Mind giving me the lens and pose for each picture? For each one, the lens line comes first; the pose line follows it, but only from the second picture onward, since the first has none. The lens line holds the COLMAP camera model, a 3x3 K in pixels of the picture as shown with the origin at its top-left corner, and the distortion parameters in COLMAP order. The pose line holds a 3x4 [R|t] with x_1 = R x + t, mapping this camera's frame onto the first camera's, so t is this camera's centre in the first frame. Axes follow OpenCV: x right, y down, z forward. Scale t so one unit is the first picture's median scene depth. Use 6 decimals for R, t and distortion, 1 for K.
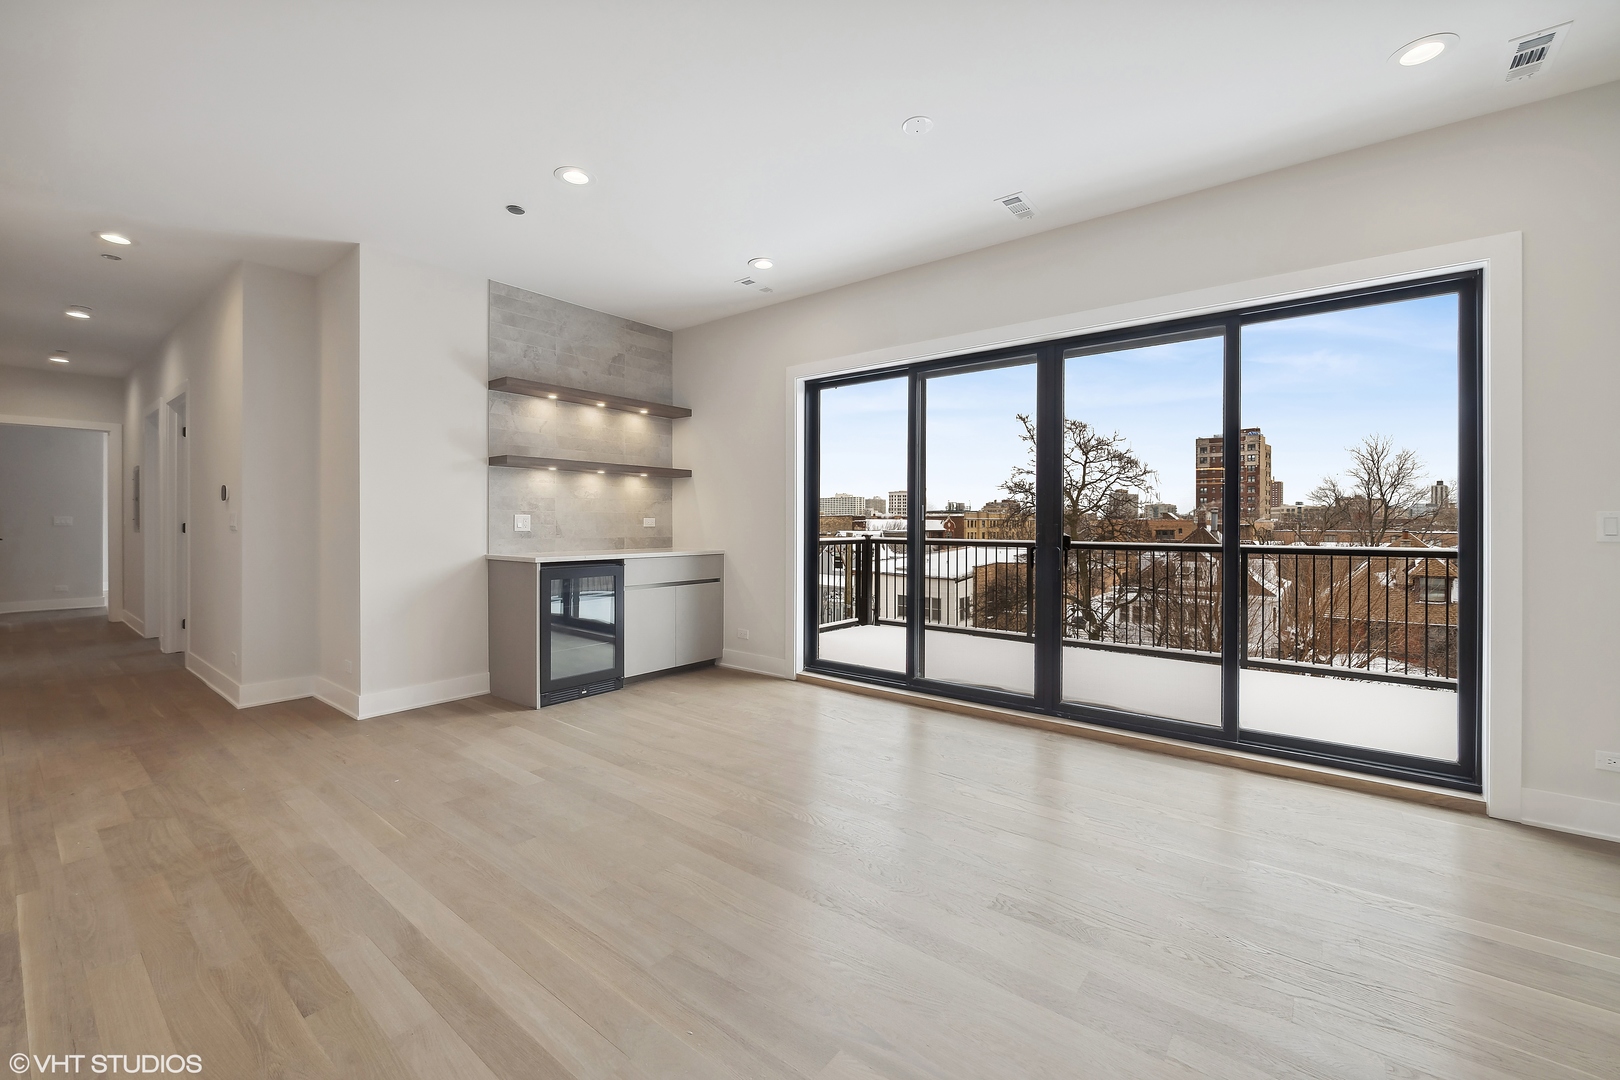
lens RADIAL K [[657.6, 0, 805.9], [0, 657.6, 530.3], [0, 0, 1]] dist [-0.004786, -0.000169]
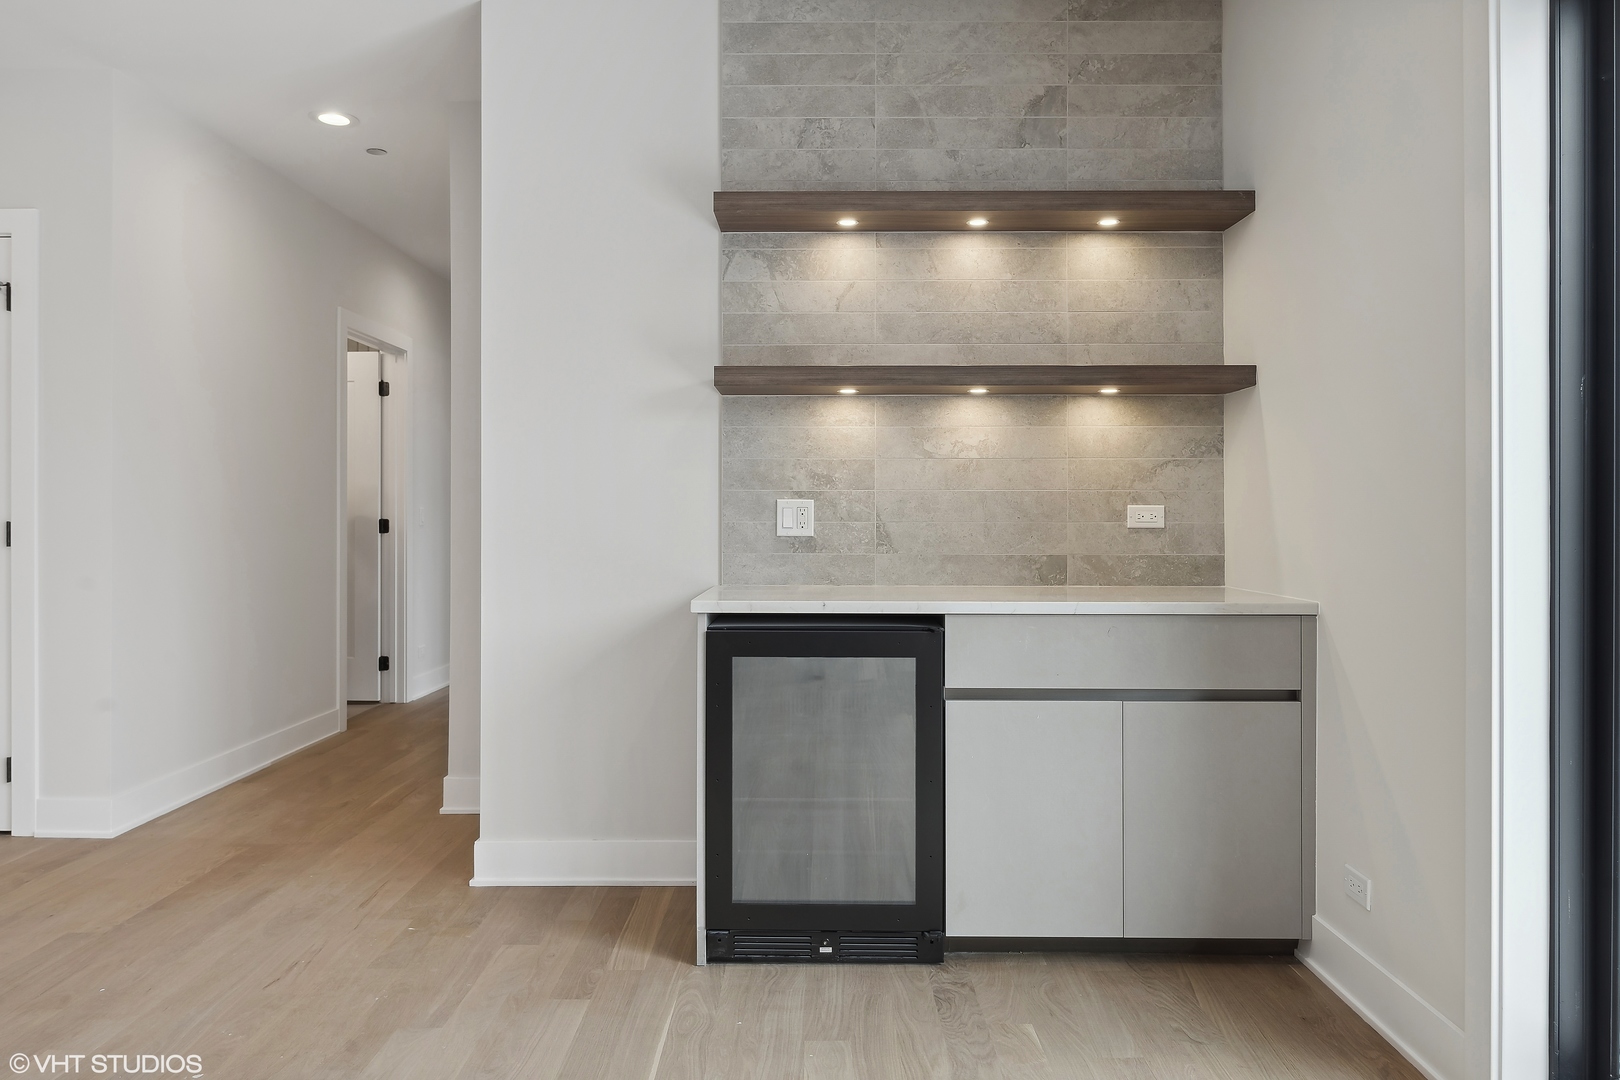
lens RADIAL K [[1086.5, 0, 812.0], [0, 1086.5, 515.3], [0, 0, 1]] dist [-0.001830, 0.001227]
pose [[0.618998, -0.002105, -0.785390, 0.143723], [-0.008210, 0.999924, -0.009151, -0.005719], [0.785350, 0.012113, 0.618934, 0.508186]]
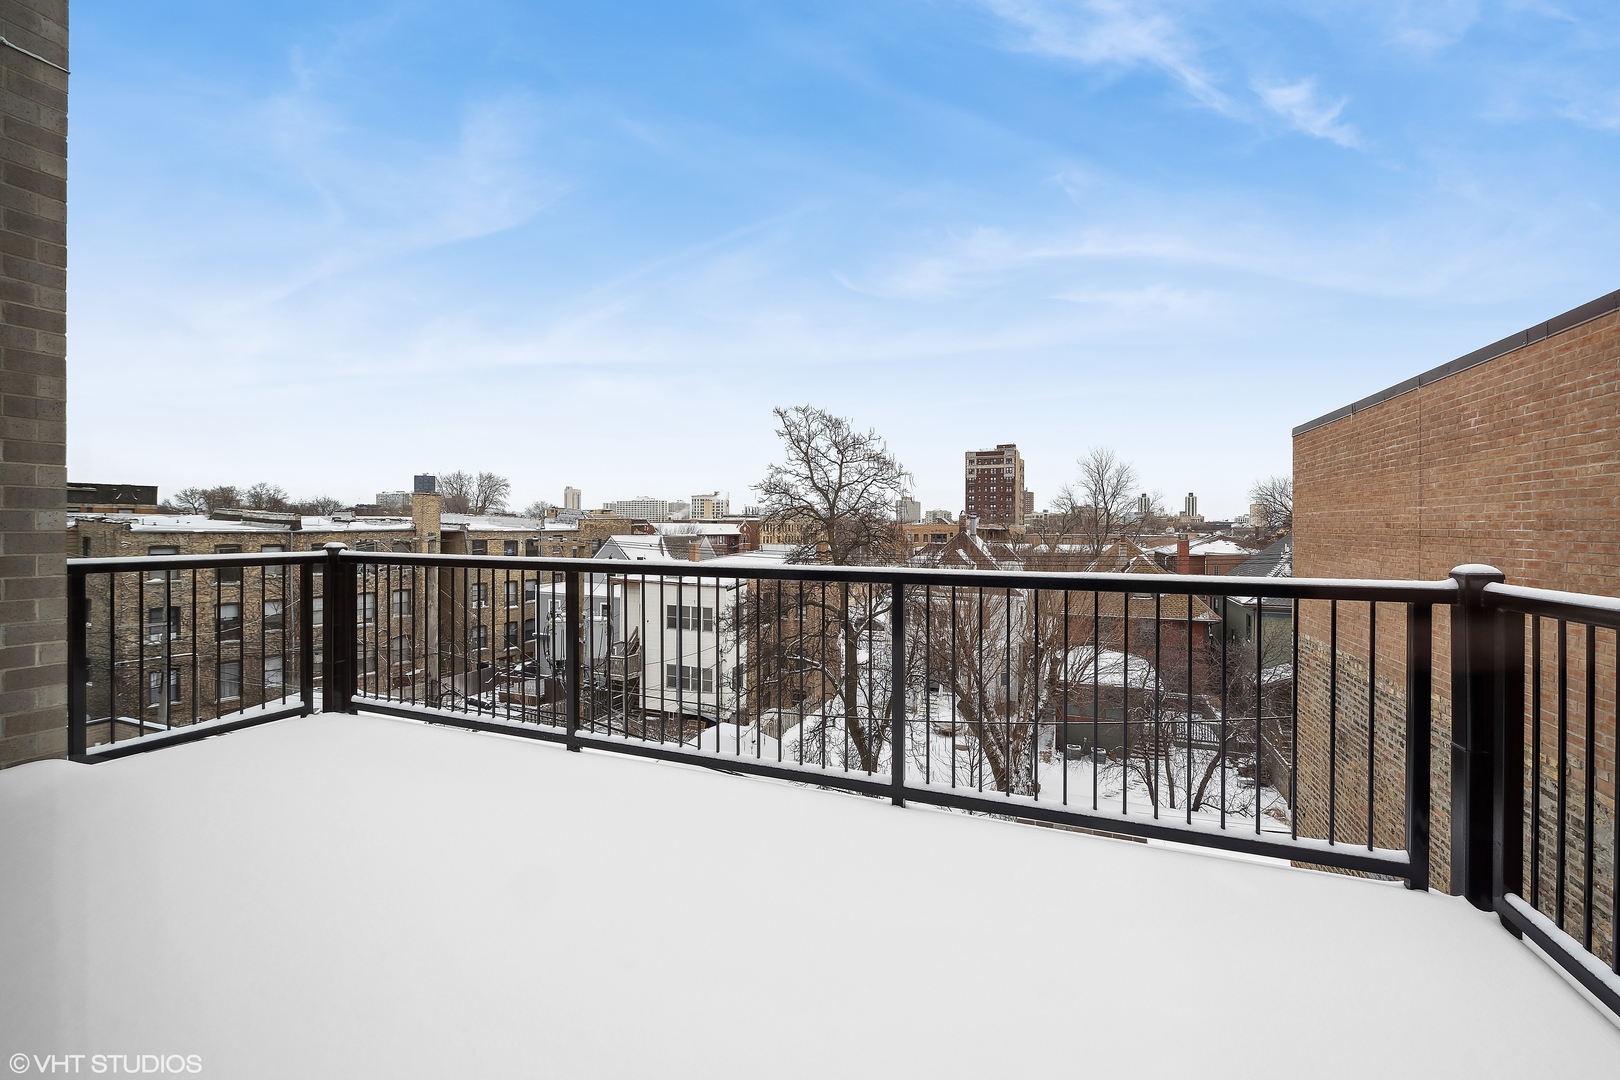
lens RADIAL K [[647.1, 0, 807.9], [0, 647.1, 543.2], [0, 0, 1]] dist [-0.004672, -0.000754]
pose [[0.957873, -0.004747, 0.287154, 0.507165], [0.000854, 0.999906, 0.013683, -0.005207], [-0.287192, -0.012861, 0.957787, 0.589024]]
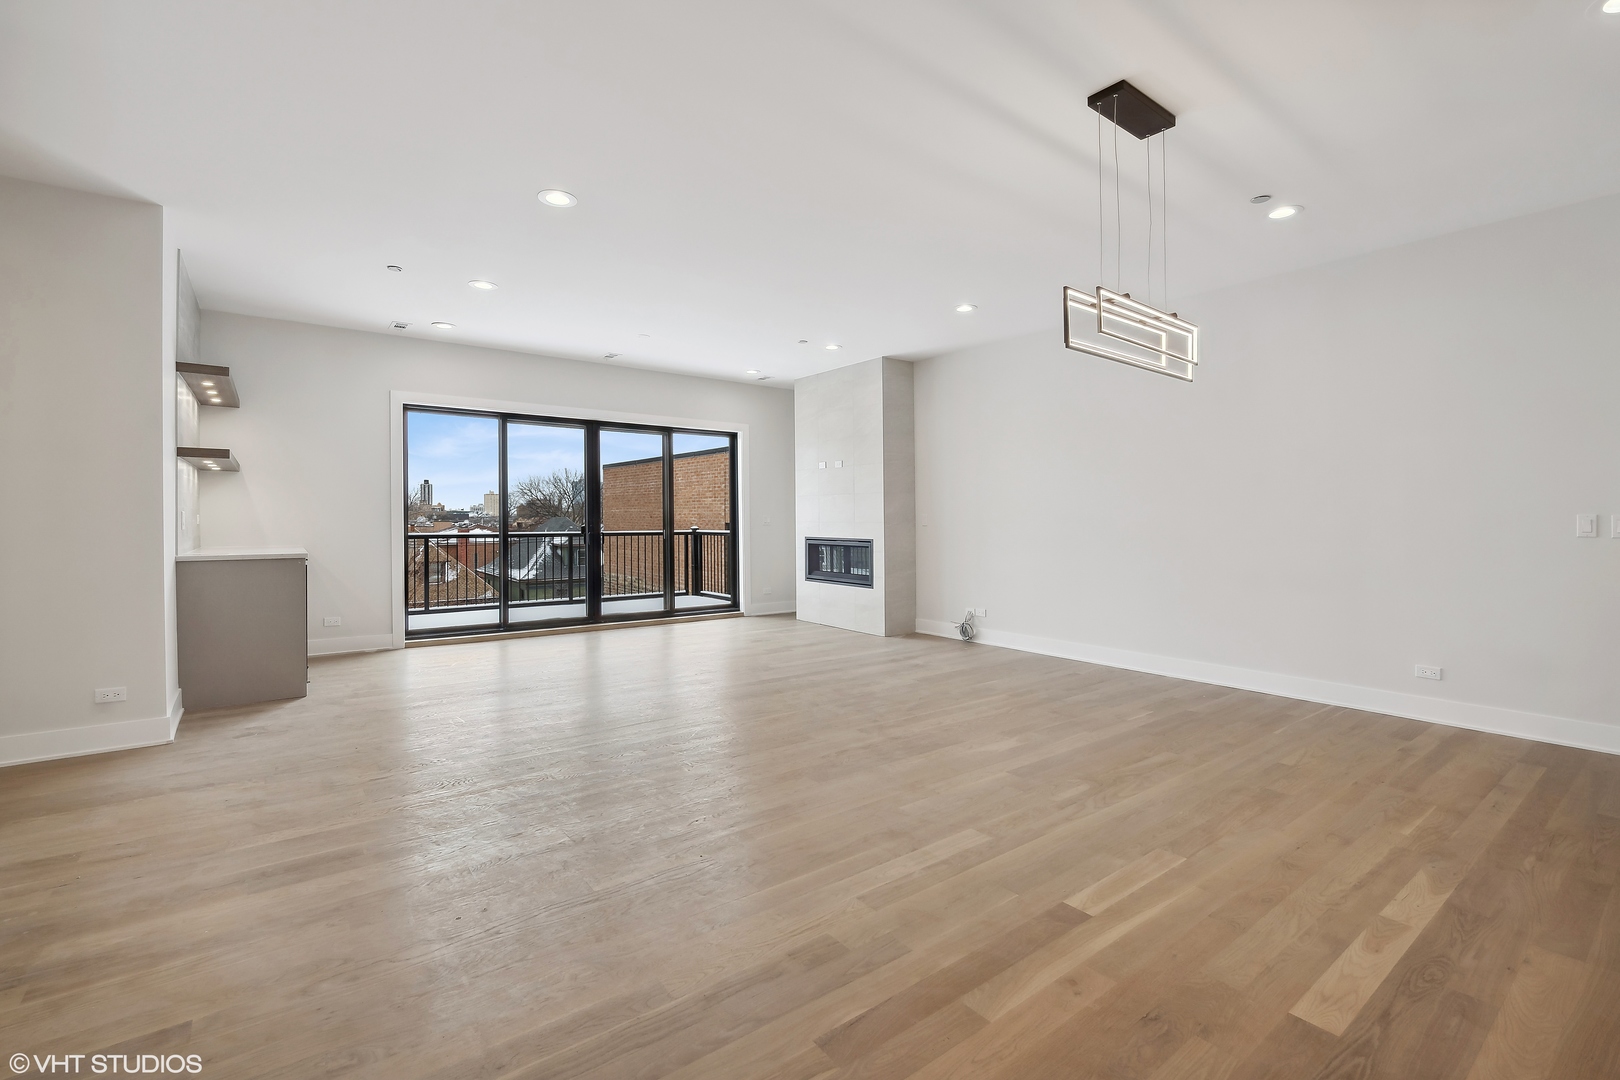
lens RADIAL K [[714.5, 0, 811.1], [0, 714.5, 516.0], [0, 0, 1]] dist [-0.003546, -0.000493]
pose [[0.247476, 0.003397, 0.968888, -1.065916], [0.008679, 0.999946, -0.005723, -0.001542], [-0.968855, 0.009826, 0.247433, -0.056425]]
